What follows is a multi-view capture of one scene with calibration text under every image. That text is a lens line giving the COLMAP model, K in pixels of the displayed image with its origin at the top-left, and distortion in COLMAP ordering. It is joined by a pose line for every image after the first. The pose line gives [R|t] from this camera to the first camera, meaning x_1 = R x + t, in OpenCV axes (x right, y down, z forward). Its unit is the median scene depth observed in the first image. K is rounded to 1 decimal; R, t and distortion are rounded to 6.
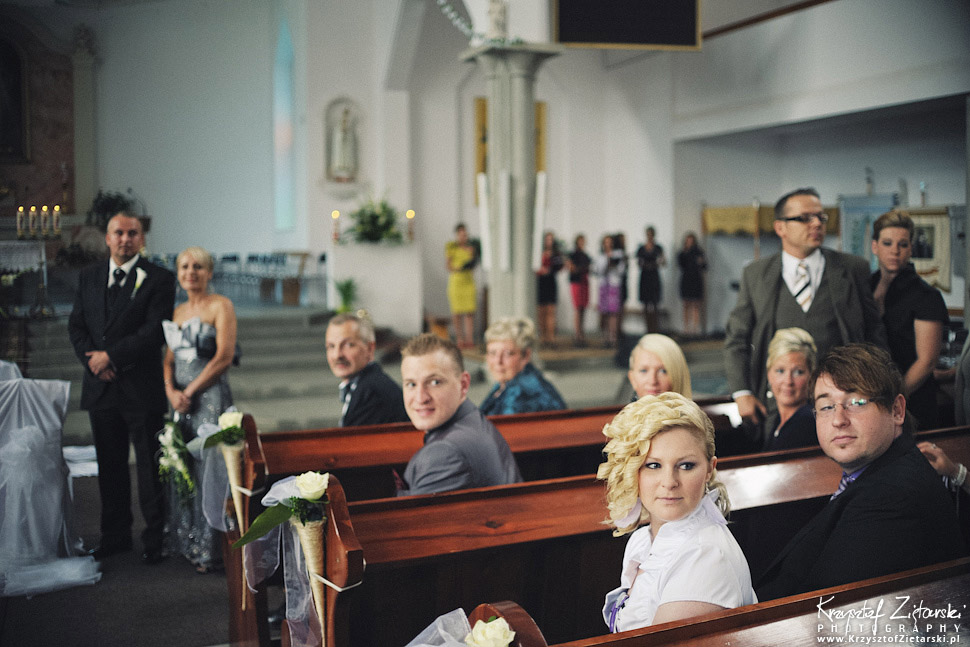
lens RADIAL K [[939.6, 0, 485.0], [0, 939.6, 323.5], [0, 0, 1]] dist [-0.079281, -0.005168]
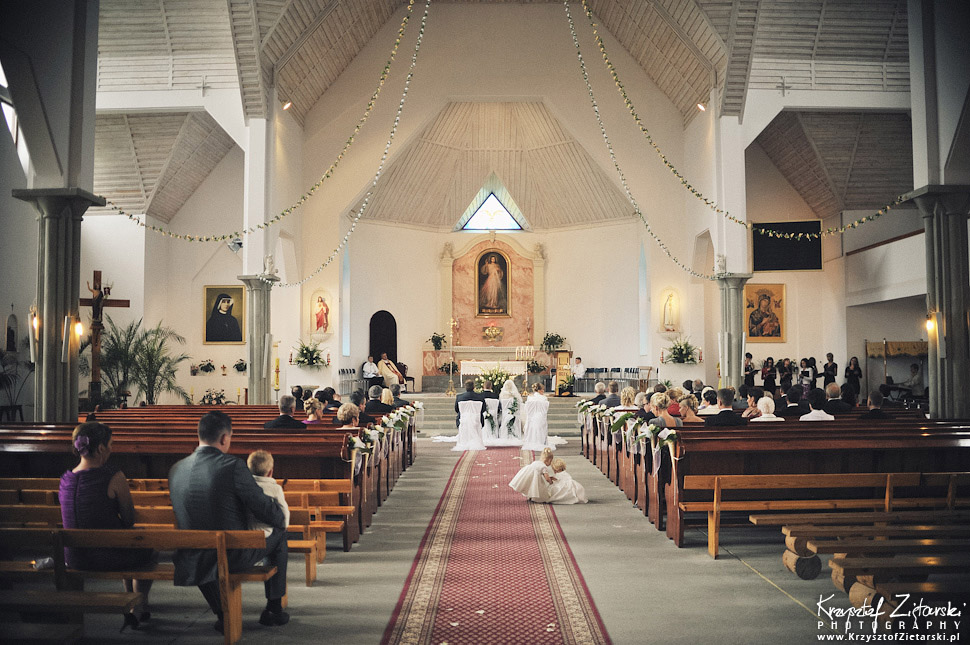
lens RADIAL K [[977.4, 0, 485.0], [0, 977.4, 322.5], [0, 0, 1]] dist [-0.113689, -0.003247]
pose [[0.905677, -0.017396, -0.423612, 0.373873], [-0.030291, 0.993949, -0.105579, 0.057382], [0.422885, 0.108453, 0.899670, -1.018997]]
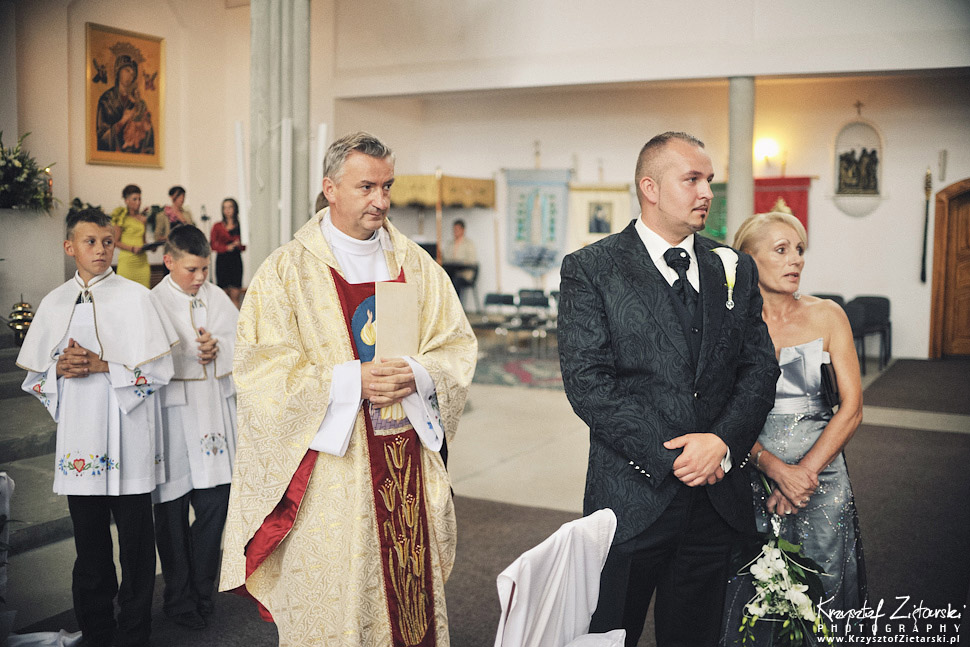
lens RADIAL K [[977.4, 0, 485.0], [0, 977.4, 323.5], [0, 0, 1]] dist [-0.113689, -0.003247]
pose [[0.806385, -0.042771, 0.589842, -0.243134], [0.026977, 0.999003, 0.035560, -0.012927], [-0.590775, -0.012763, 0.806735, 0.198895]]
